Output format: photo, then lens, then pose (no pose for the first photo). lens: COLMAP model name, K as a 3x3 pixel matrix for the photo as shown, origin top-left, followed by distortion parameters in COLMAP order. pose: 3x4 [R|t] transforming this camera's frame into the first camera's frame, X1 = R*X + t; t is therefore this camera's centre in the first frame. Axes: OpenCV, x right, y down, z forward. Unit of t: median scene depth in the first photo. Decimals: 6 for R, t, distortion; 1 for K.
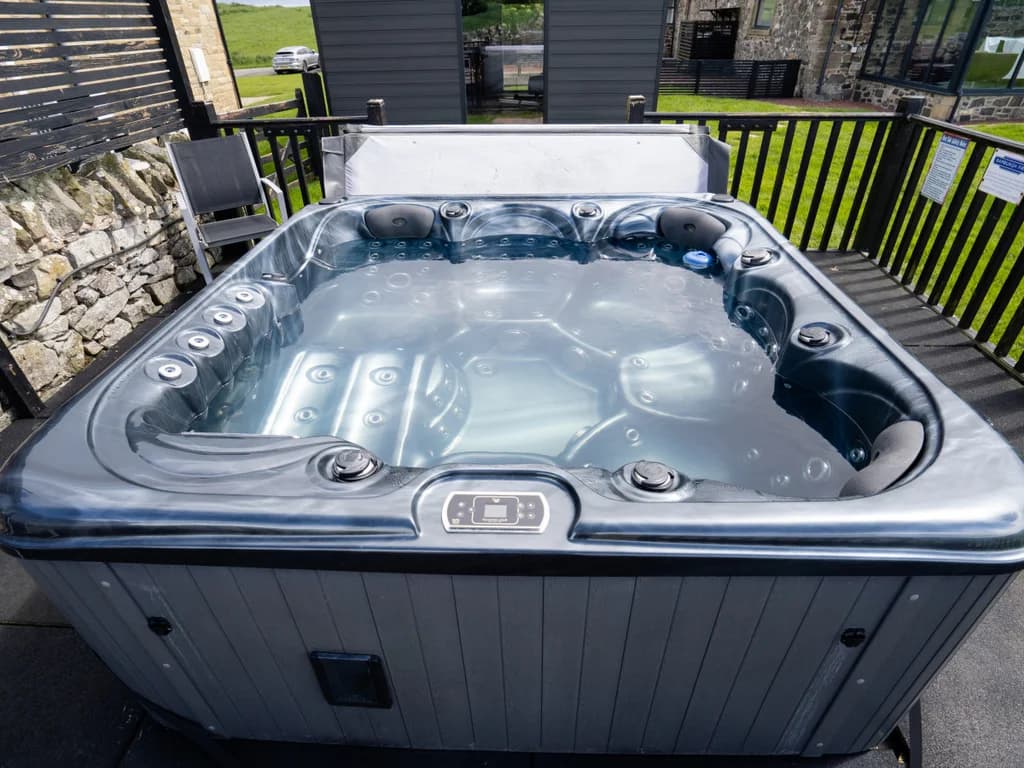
lens RADIAL K [[563.8, 0, 512.0], [0, 563.8, 384.0], [0, 0, 1]] dist [-0.013174, 0.001212]
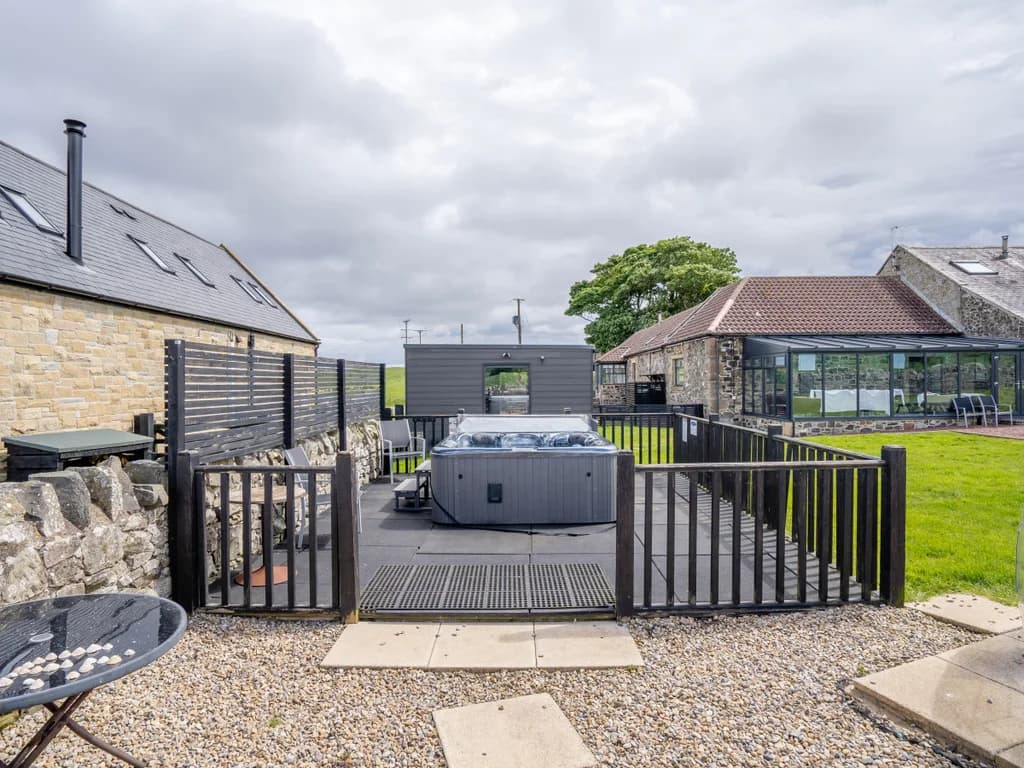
lens RADIAL K [[563.8, 0, 512.0], [0, 563.8, 384.0], [0, 0, 1]] dist [-0.013174, 0.001212]
pose [[0.999797, 0.000907, 0.020138, -0.018921], [0.010120, 0.841405, -0.540311, 0.190755], [-0.017434, 0.540405, 0.841224, -0.296084]]
